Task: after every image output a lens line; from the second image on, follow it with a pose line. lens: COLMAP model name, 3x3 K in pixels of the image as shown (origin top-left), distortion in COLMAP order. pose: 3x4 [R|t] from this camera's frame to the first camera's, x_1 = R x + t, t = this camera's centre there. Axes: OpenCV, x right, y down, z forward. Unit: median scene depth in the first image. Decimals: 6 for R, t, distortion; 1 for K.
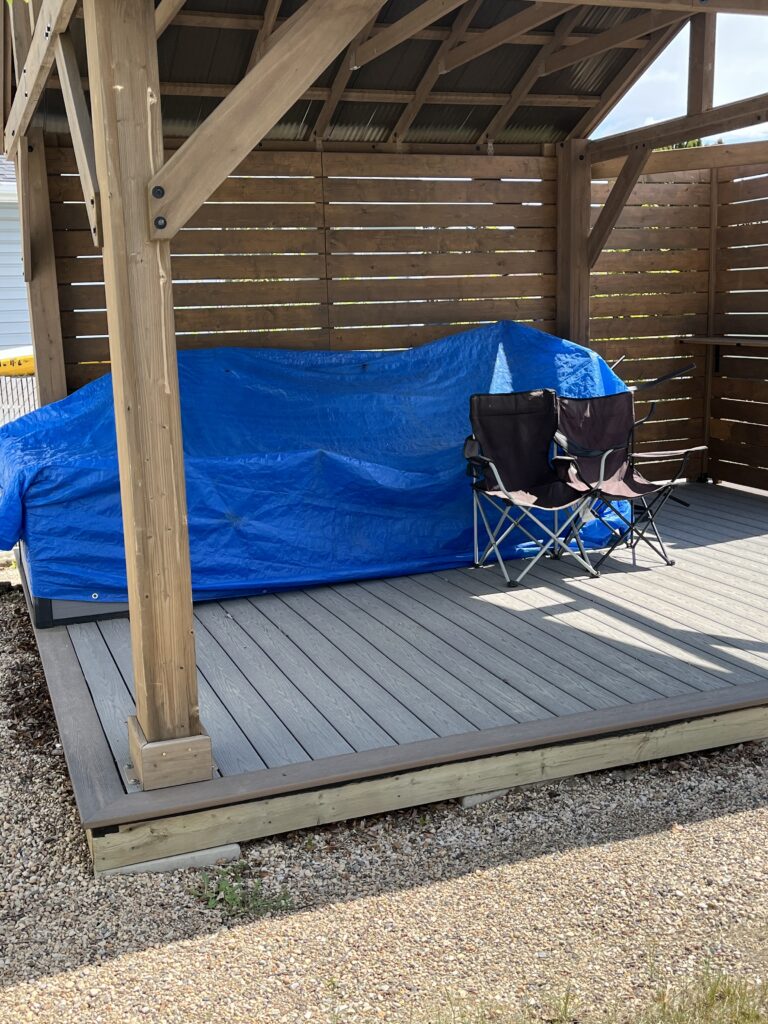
lens RADIAL K [[1112.9, 0, 379.6], [0, 1112.9, 517.5], [0, 0, 1]] dist [0.007418, 0.000000]
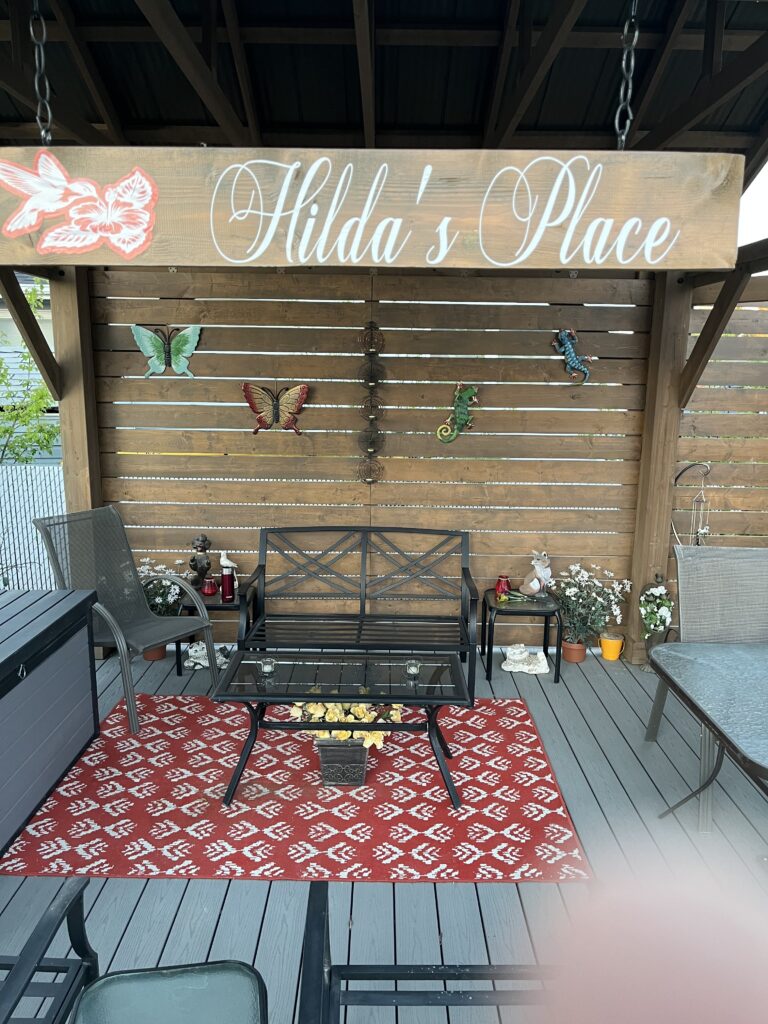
lens RADIAL K [[778.2, 0, 382.3], [0, 778.2, 511.9], [0, 0, 1]] dist [0.059697, -0.093208]
pose [[0.933827, 0.109076, -0.340691, 0.224569], [-0.109057, 0.993849, 0.019268, -0.155132], [0.340697, 0.019162, 0.939978, 0.417960]]
